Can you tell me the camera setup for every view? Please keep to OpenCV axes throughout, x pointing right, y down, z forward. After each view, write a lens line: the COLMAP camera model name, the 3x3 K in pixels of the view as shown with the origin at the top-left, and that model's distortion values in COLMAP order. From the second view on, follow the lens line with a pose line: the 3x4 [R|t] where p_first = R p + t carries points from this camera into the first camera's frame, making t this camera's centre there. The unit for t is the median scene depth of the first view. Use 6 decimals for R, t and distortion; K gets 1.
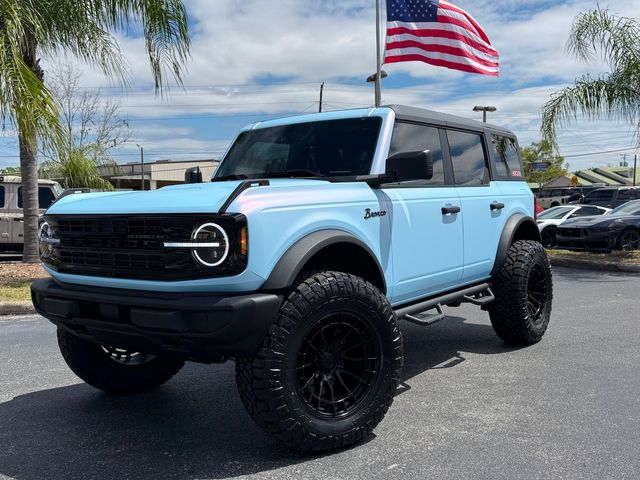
lens RADIAL K [[642.1, 0, 331.7], [0, 642.1, 236.6], [0, 0, 1]] dist [0.174014, -0.398390]
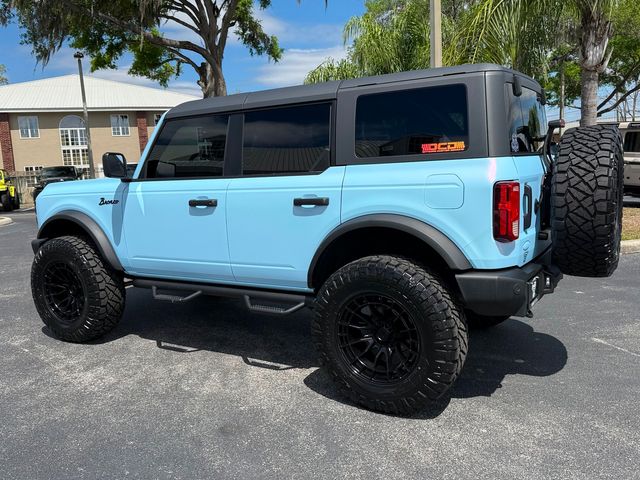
lens RADIAL K [[554.9, 0, 320.0], [0, 554.9, 240.0], [0, 0, 1]] dist [0.126413, -0.232004]
pose [[0.061925, 0.157318, -0.985604, 1.298309], [-0.013735, 0.987541, 0.156764, -0.150741], [0.997986, 0.003830, 0.063315, 1.394732]]
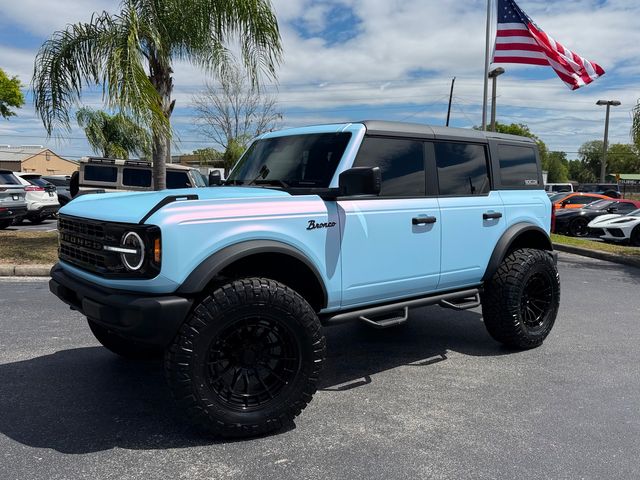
lens RADIAL K [[554.9, 0, 320.0], [0, 554.9, 240.0], [0, 0, 1]] dist [0.126413, -0.232004]
pose [[0.968017, 0.059046, -0.243838, 0.301214], [-0.048094, 0.997559, 0.050633, -0.058509], [0.246233, -0.037286, 0.968493, 0.090853]]
